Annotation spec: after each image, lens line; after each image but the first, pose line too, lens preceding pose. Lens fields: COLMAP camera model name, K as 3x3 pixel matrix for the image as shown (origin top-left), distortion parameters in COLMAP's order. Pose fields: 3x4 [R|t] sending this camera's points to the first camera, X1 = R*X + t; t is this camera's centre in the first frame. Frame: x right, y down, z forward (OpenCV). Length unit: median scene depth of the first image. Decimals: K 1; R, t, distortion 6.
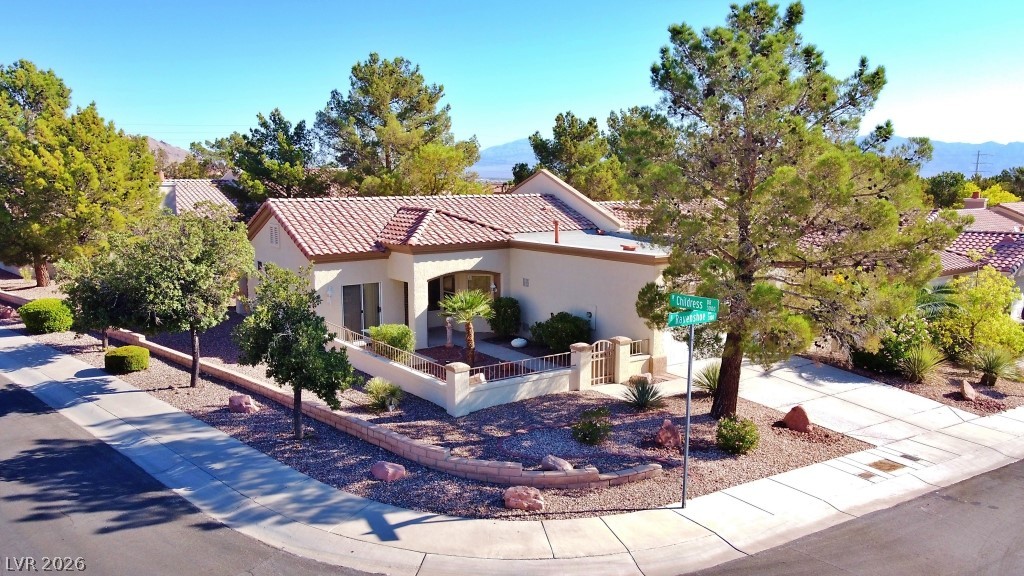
lens RADIAL K [[792.4, 0, 512.0], [0, 792.4, 288.0], [0, 0, 1]] dist [-0.003013, 0.000913]
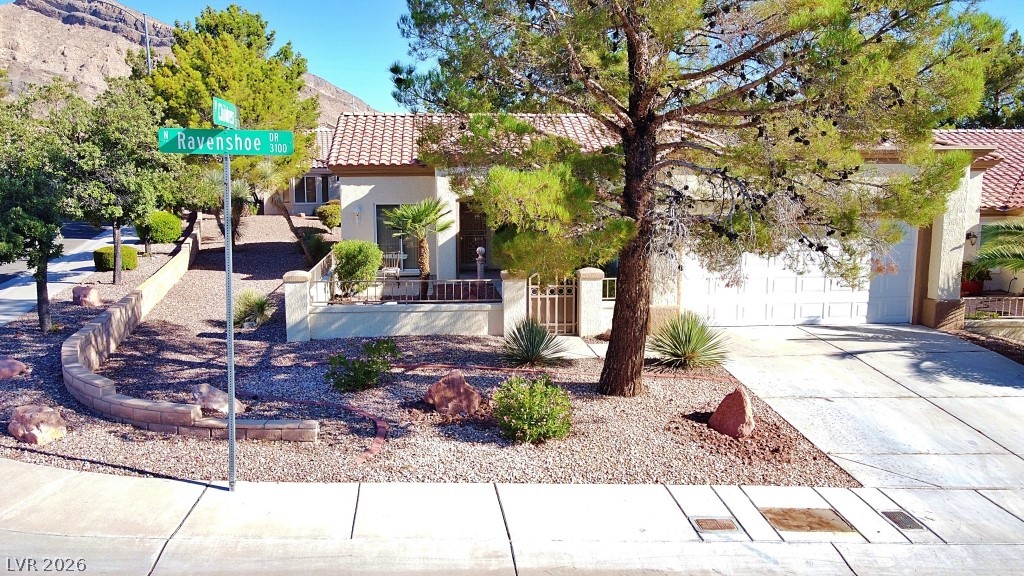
lens RADIAL K [[792.4, 0, 512.0], [0, 792.4, 288.0], [0, 0, 1]] dist [-0.003013, 0.000913]
pose [[0.867148, 0.074420, -0.492460, 0.473369], [-0.072090, 0.997116, 0.023744, 0.076987], [0.492806, 0.014912, 0.870011, 0.438390]]
